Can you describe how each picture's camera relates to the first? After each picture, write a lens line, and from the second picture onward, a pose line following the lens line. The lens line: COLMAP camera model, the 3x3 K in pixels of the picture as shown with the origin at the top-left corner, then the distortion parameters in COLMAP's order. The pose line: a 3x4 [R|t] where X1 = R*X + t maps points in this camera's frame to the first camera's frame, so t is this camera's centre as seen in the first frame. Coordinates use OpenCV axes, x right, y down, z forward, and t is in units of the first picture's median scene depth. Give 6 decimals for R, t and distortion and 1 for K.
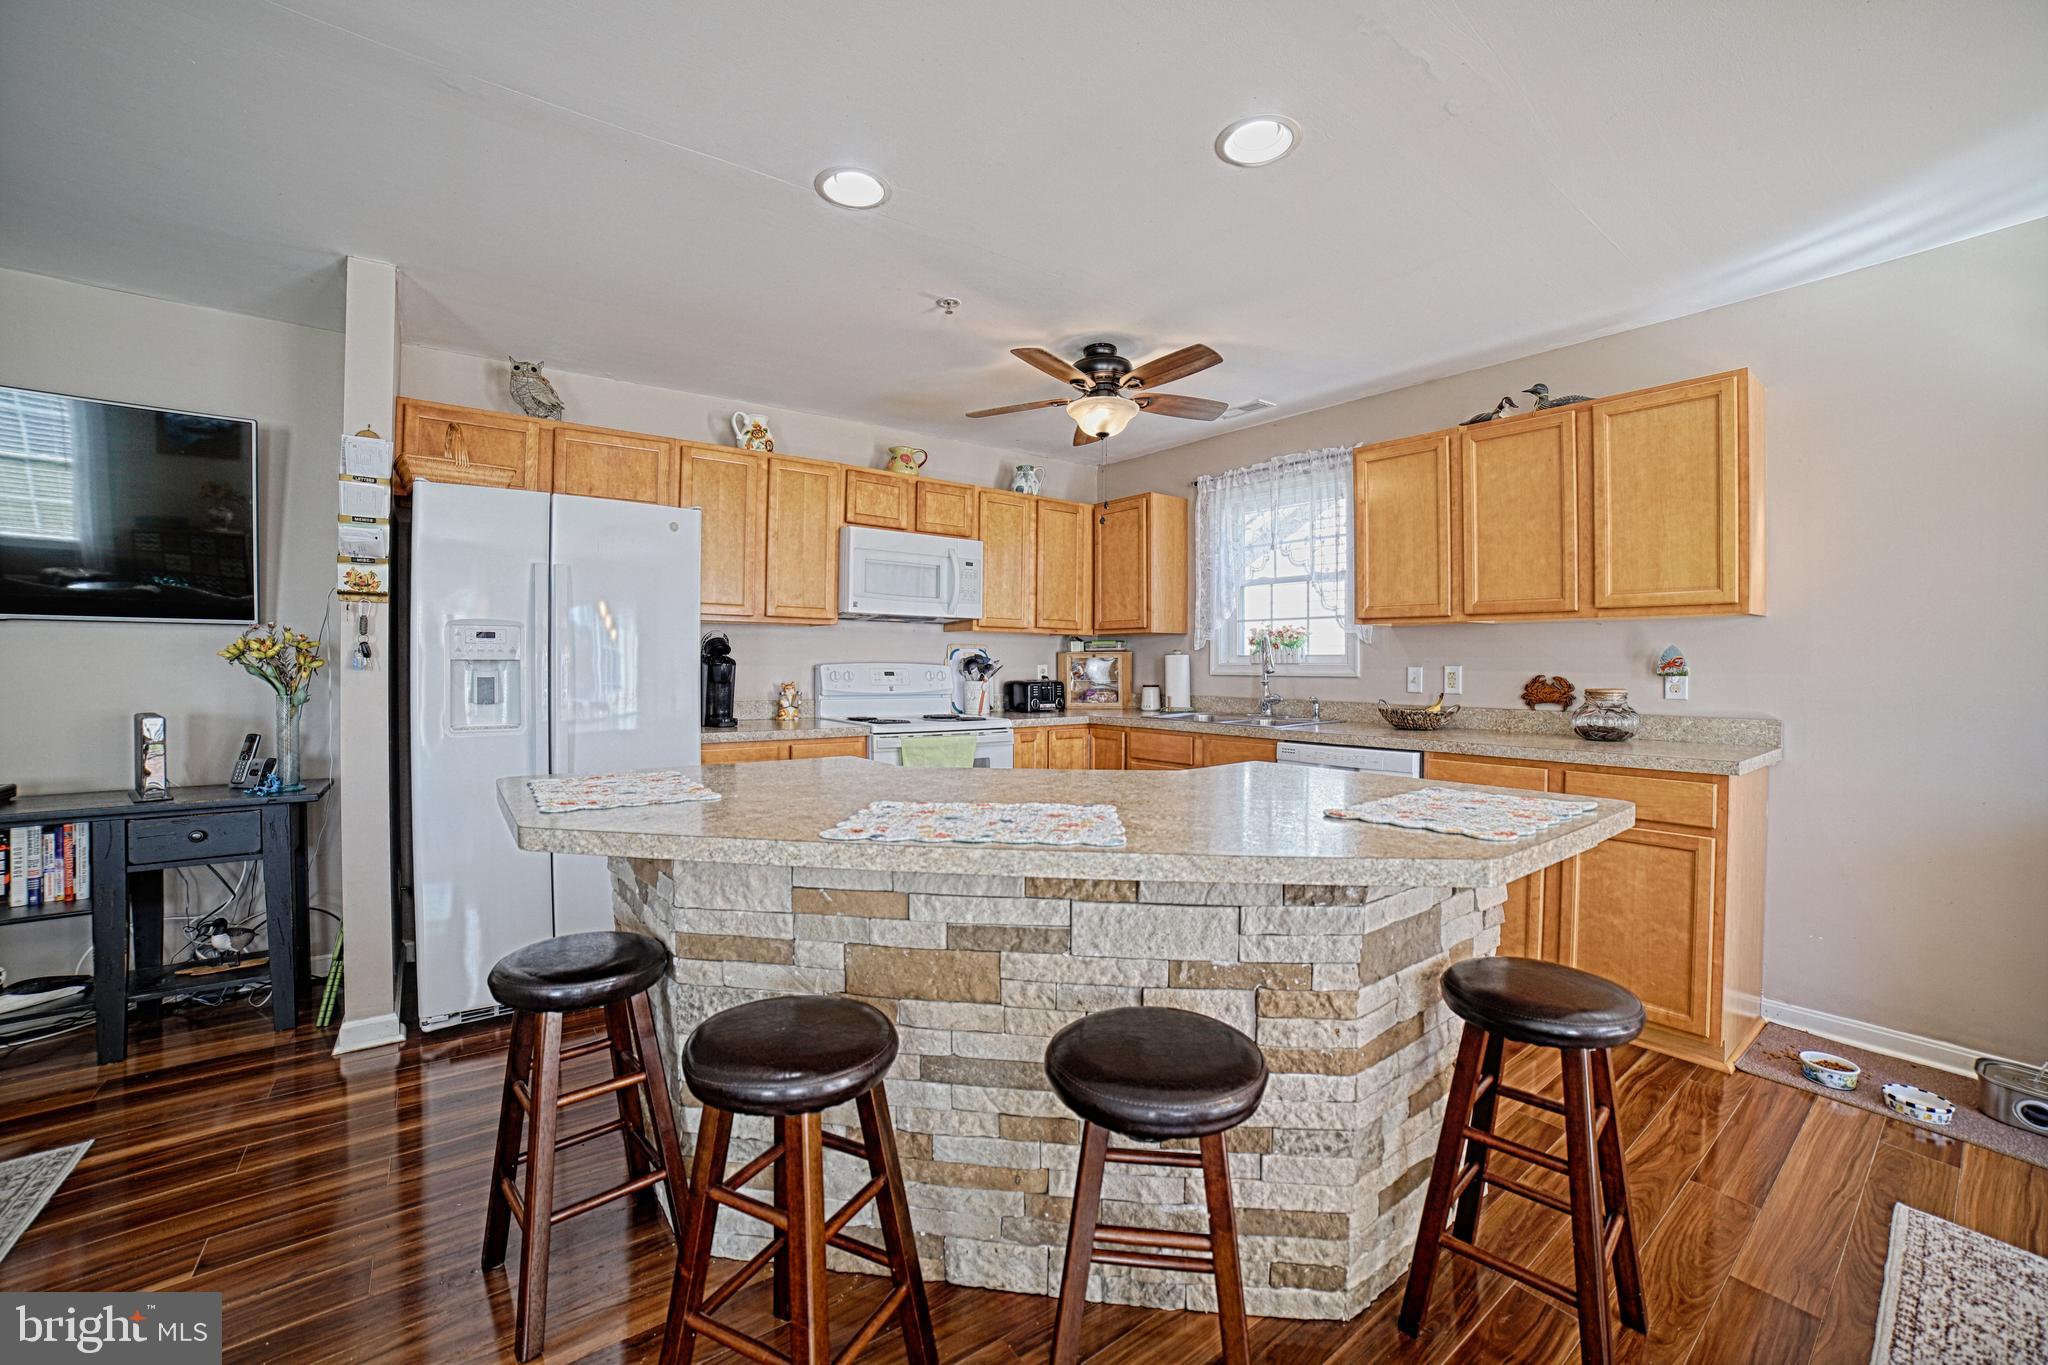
lens RADIAL K [[820.7, 0, 1022.1], [0, 820.7, 666.6], [0, 0, 1]] dist [-0.110596, 0.037213]
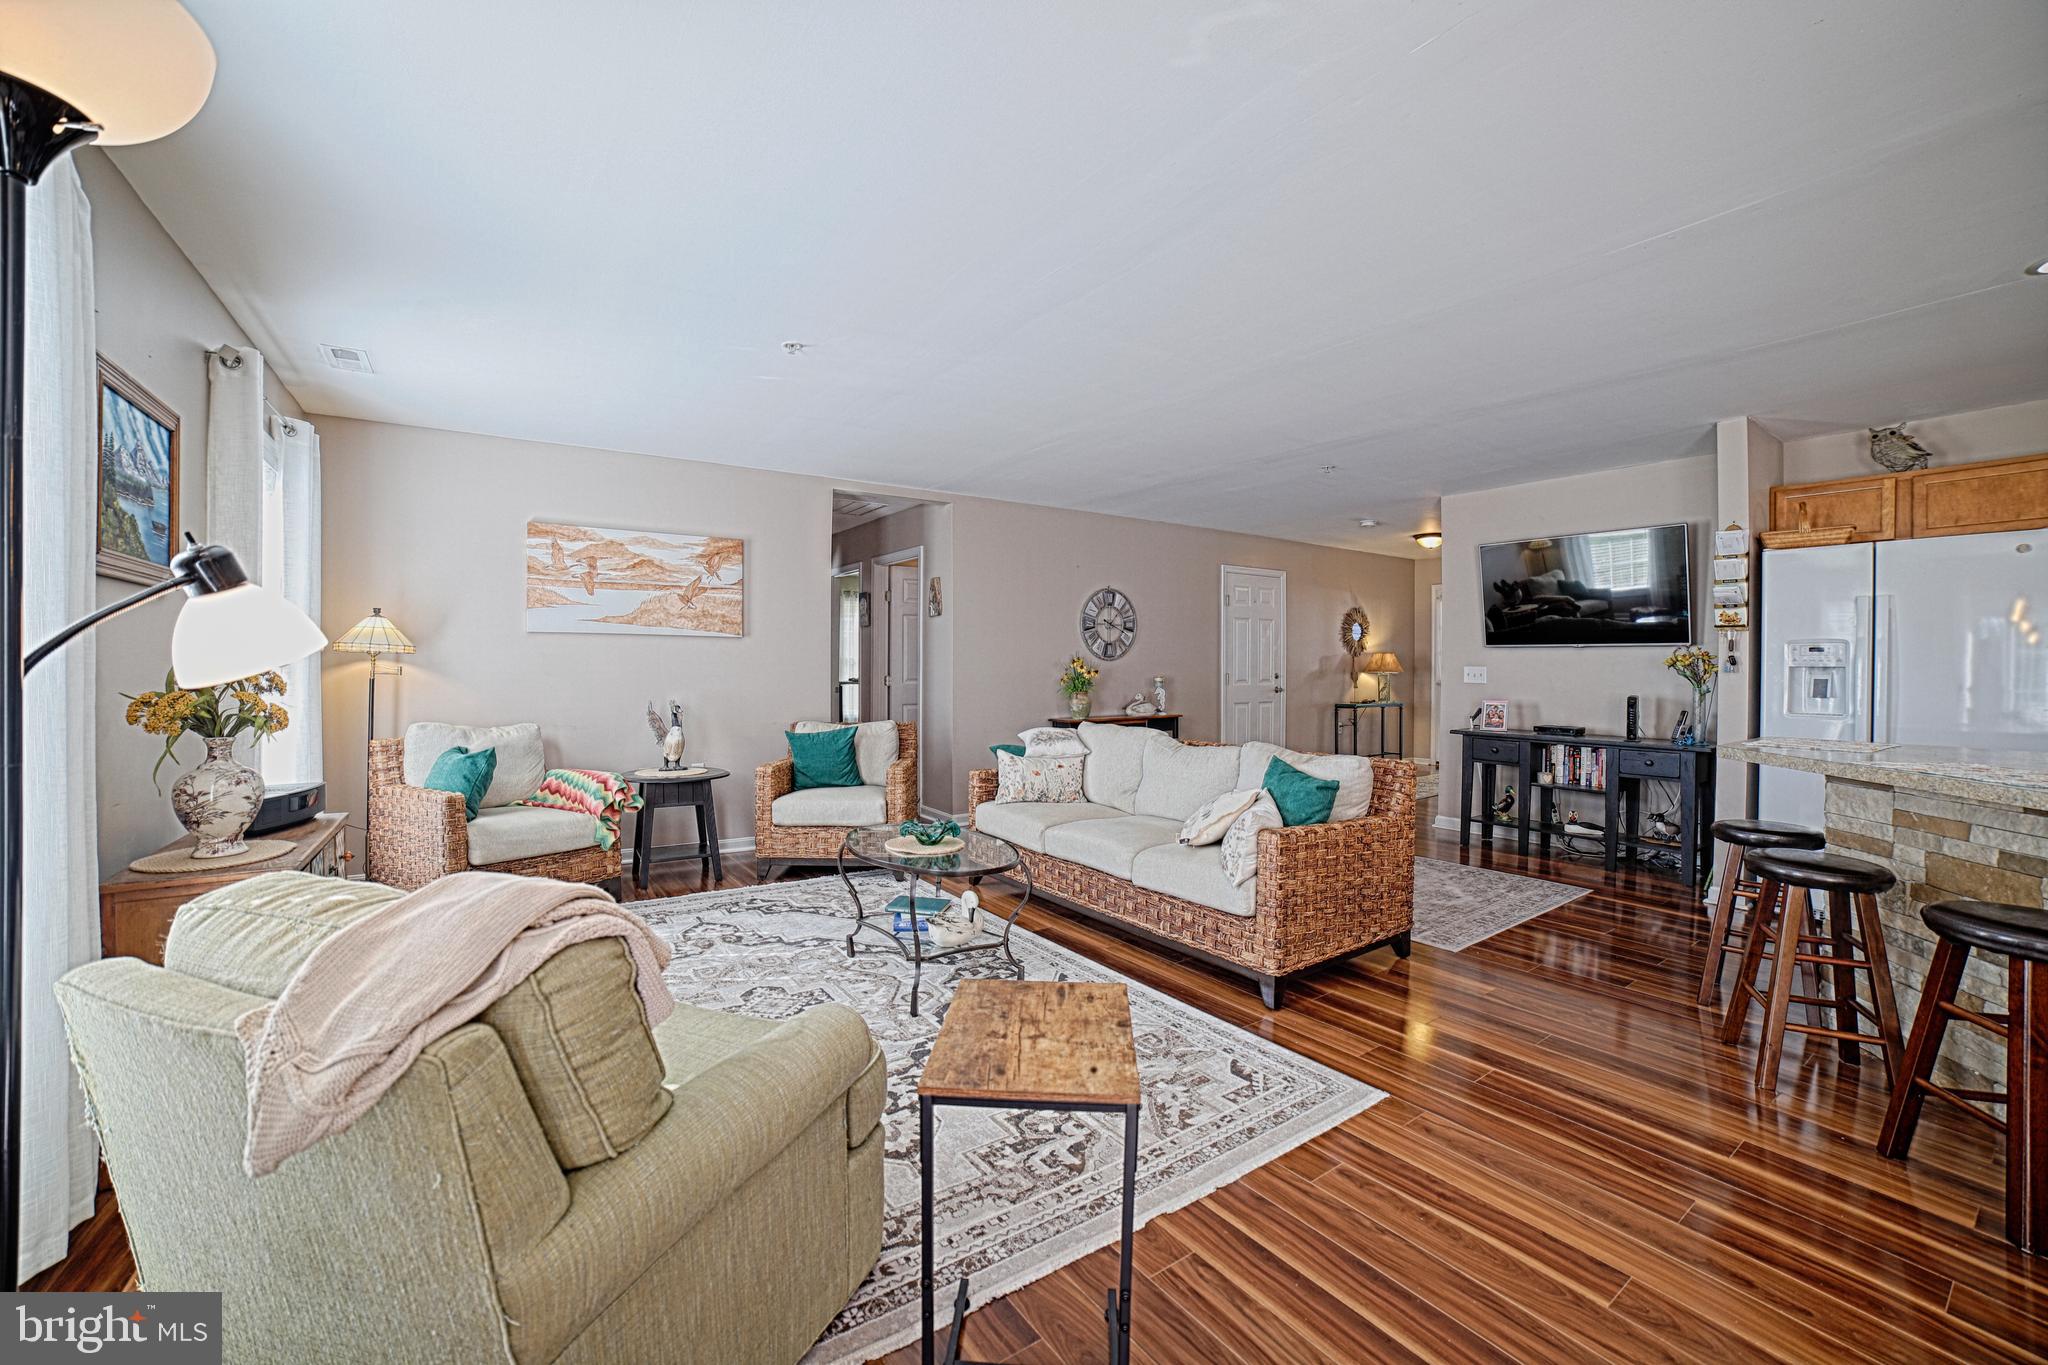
lens RADIAL K [[820.7, 0, 1022.1], [0, 820.7, 666.6], [0, 0, 1]] dist [-0.110596, 0.037213]
pose [[-0.044059, 0.000446, -0.999029, 0.543986], [-0.010234, 0.999947, 0.000898, 0.003158], [0.998976, 0.010264, -0.044053, -0.280499]]
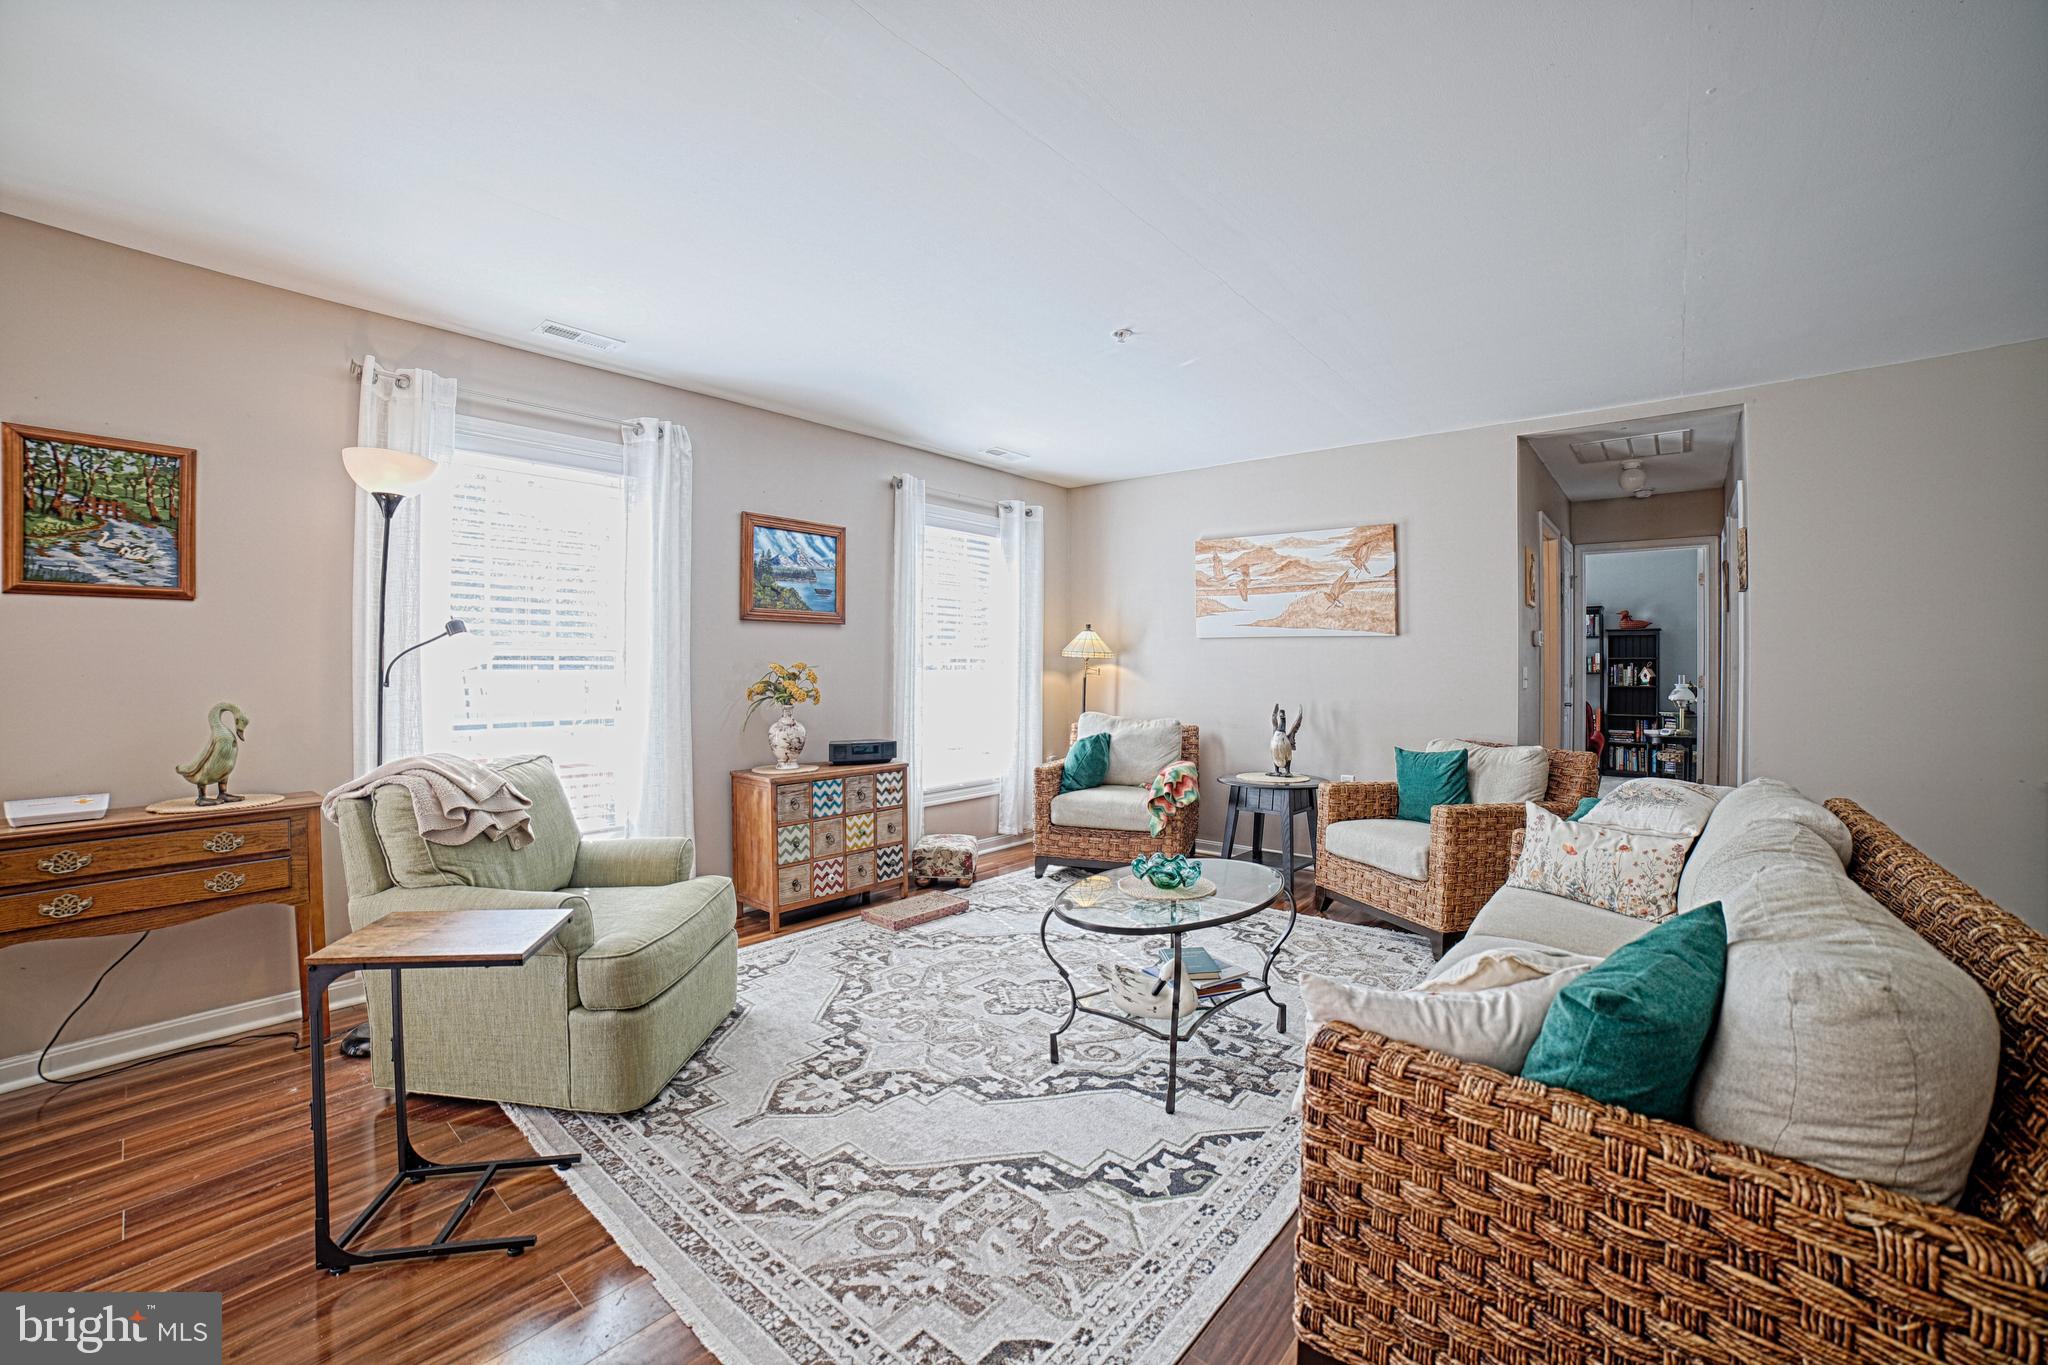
lens RADIAL K [[820.7, 0, 1022.1], [0, 820.7, 666.6], [0, 0, 1]] dist [-0.110596, 0.037213]
pose [[-0.975230, -0.005263, -0.221132, -0.028690], [-0.007091, 0.999947, 0.007472, -0.000350], [0.221081, 0.008855, -0.975215, 0.226420]]
